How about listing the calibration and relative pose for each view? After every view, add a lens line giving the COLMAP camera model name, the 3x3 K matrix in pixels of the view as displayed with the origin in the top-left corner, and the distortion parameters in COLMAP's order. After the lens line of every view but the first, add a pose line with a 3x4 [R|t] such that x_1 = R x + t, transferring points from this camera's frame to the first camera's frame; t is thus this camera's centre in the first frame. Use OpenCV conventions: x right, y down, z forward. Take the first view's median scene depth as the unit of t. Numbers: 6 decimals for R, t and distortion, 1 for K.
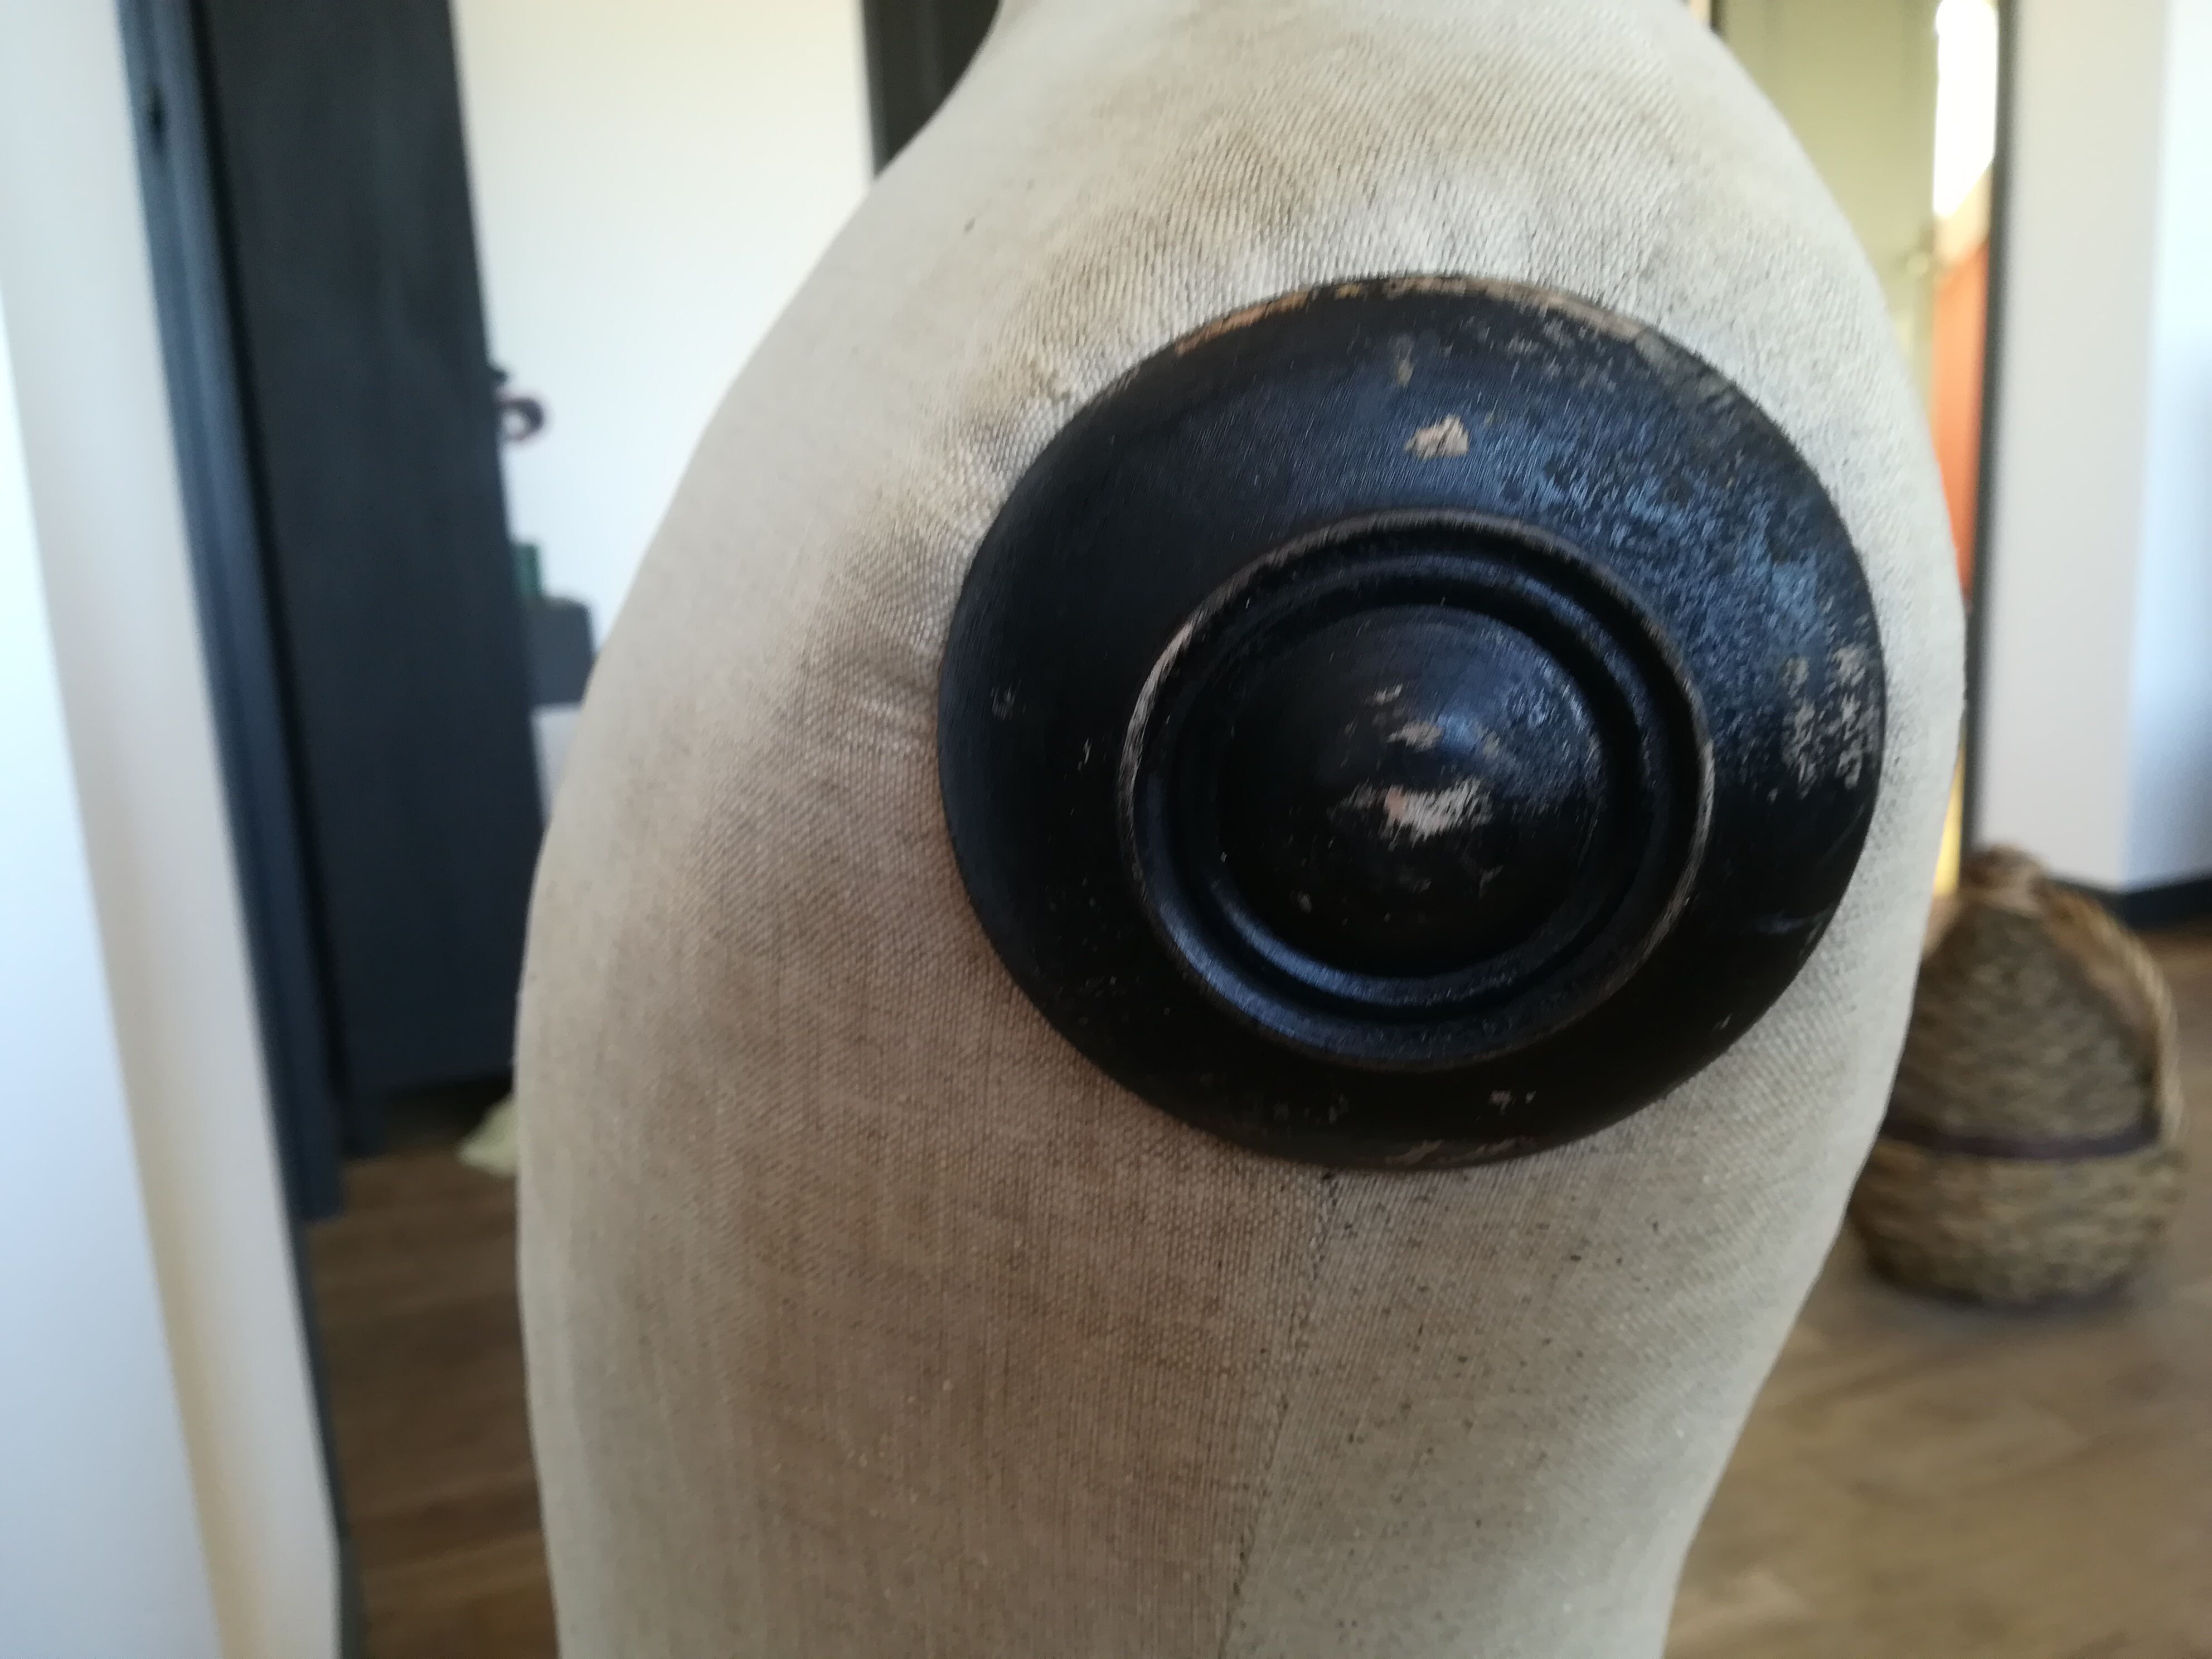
lens RADIAL K [[1800.3, 0, 1106.0], [0, 1800.3, 829.5], [0, 0, 1]] dist [-0.001289, -0.000553]
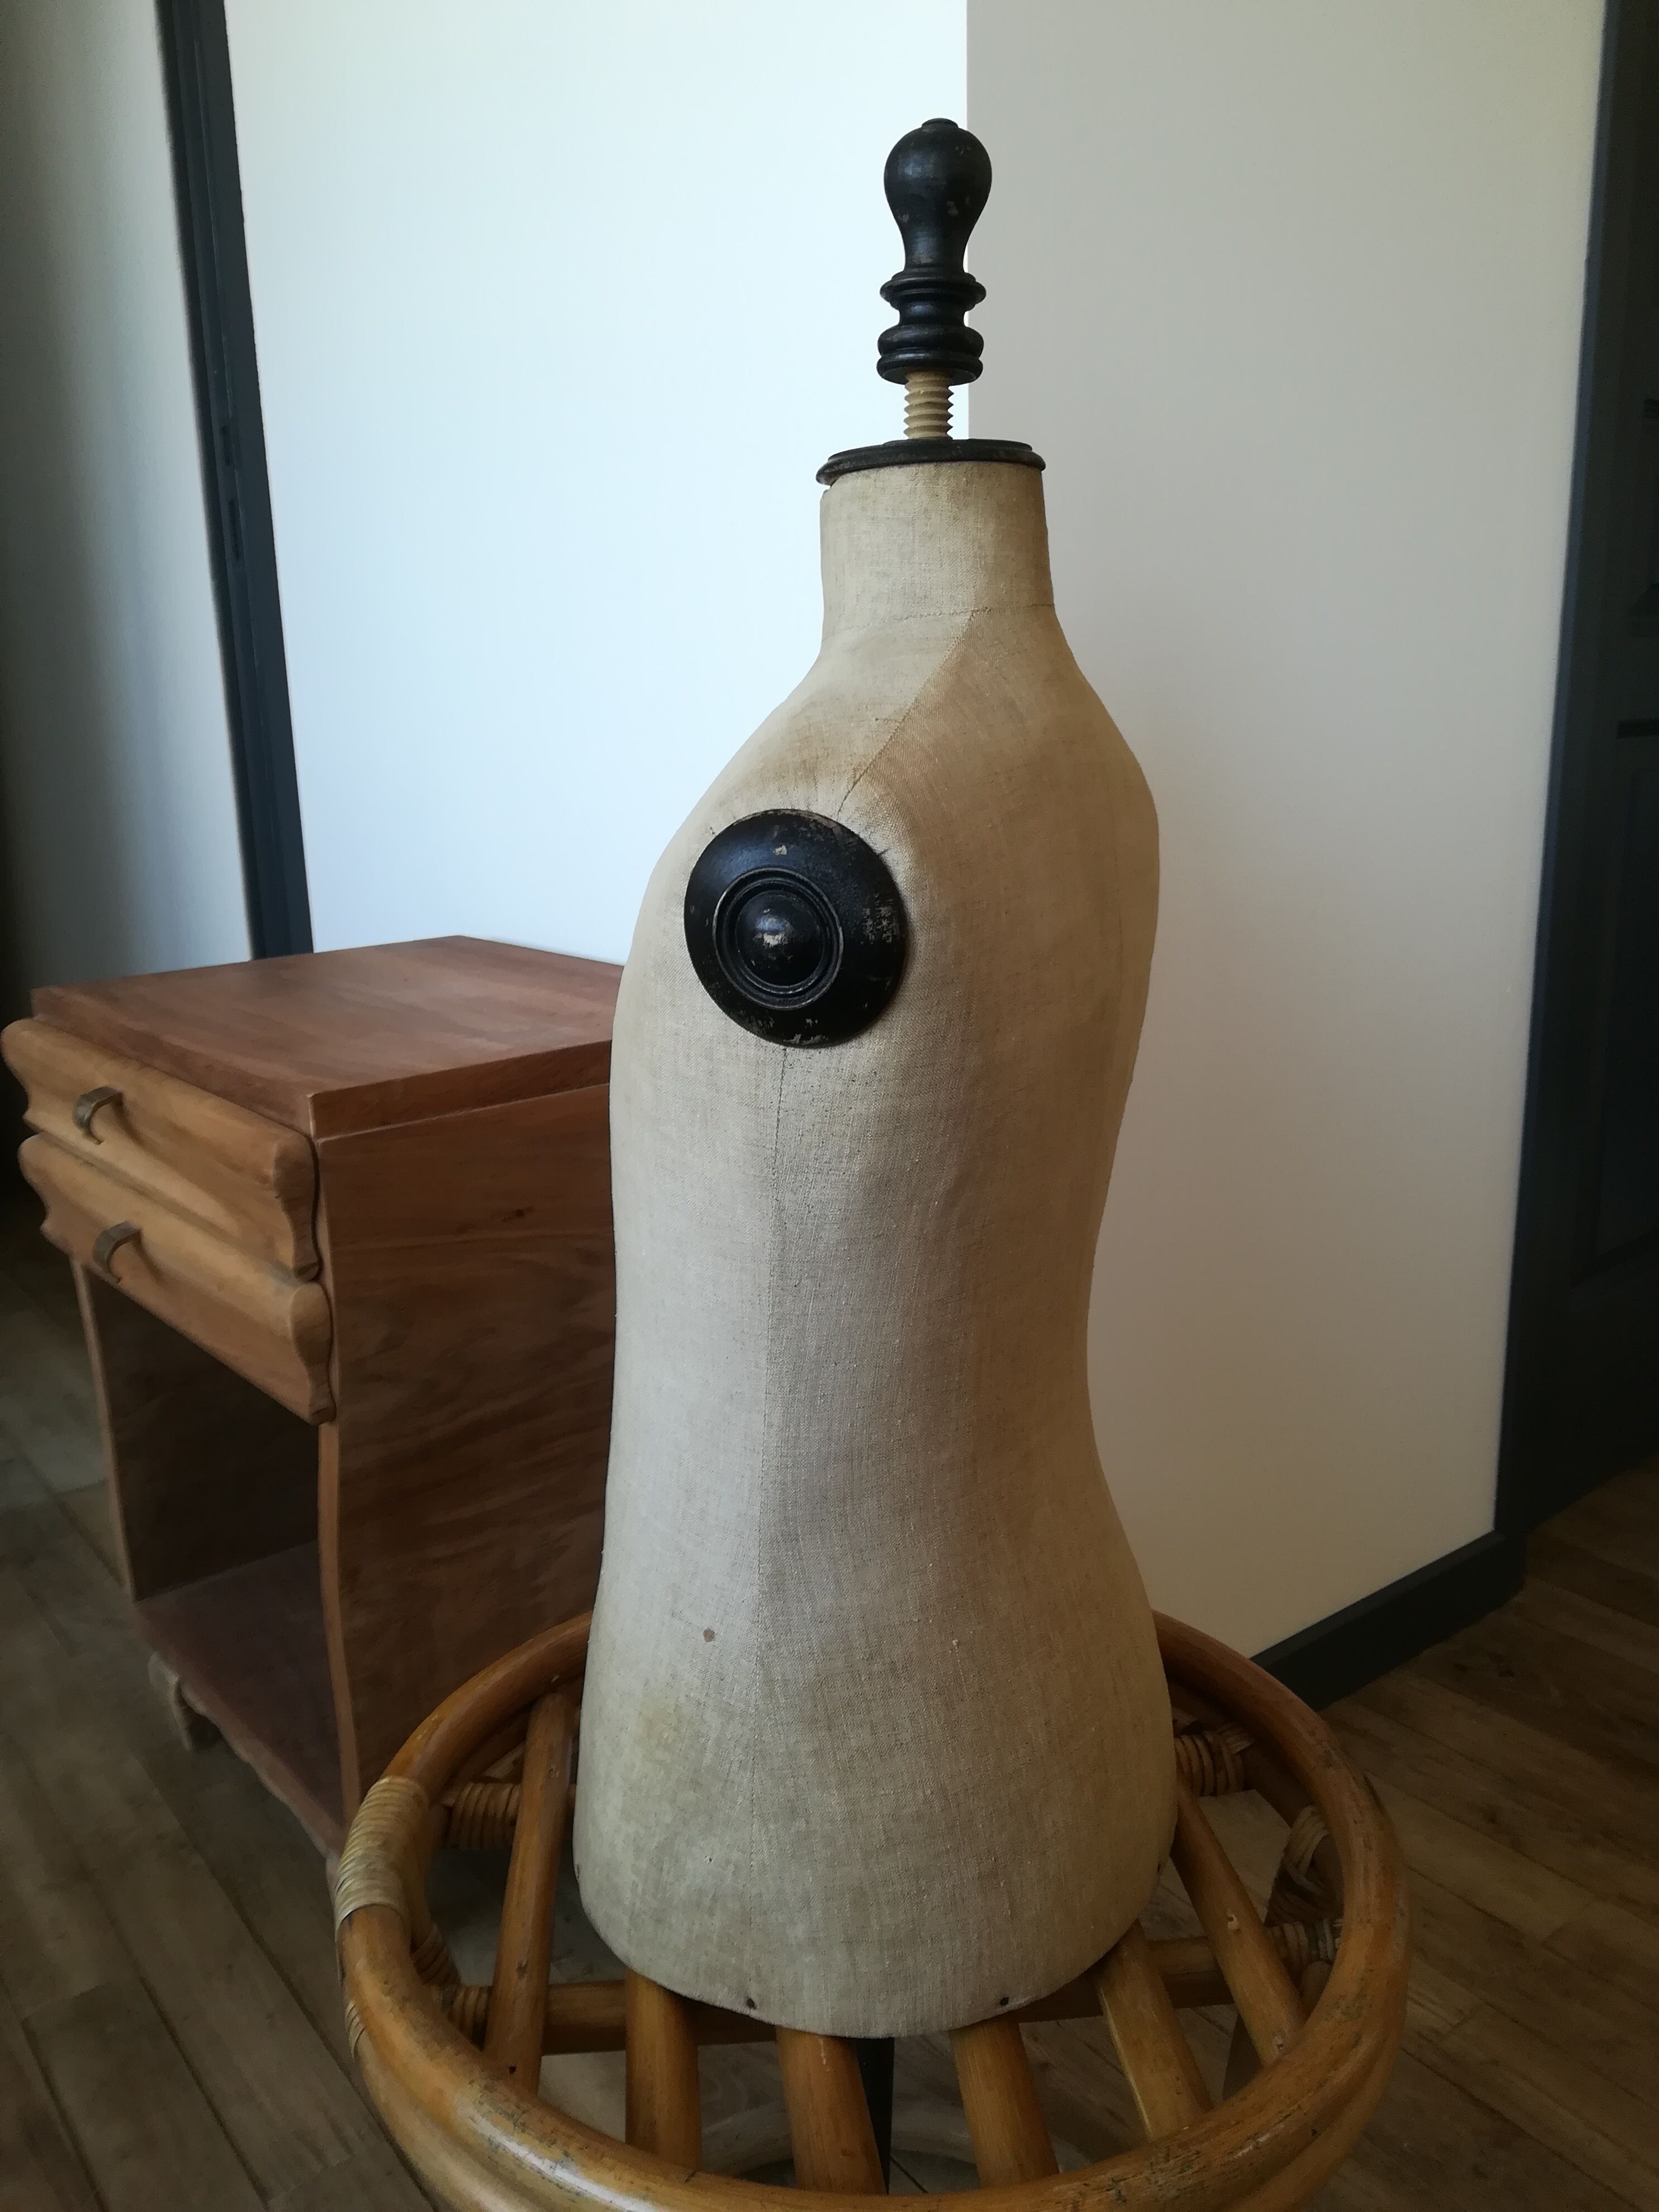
lens RADIAL K [[1660.8, 0, 829.5], [0, 1660.8, 1106.0], [0, 0, 1]] dist [0.000170, -0.000022]
pose [[0.951723, 0.096273, -0.291471, 1.376554], [-0.090646, 0.995343, 0.032783, 0.221159], [0.293270, -0.004780, 0.956018, -2.479747]]
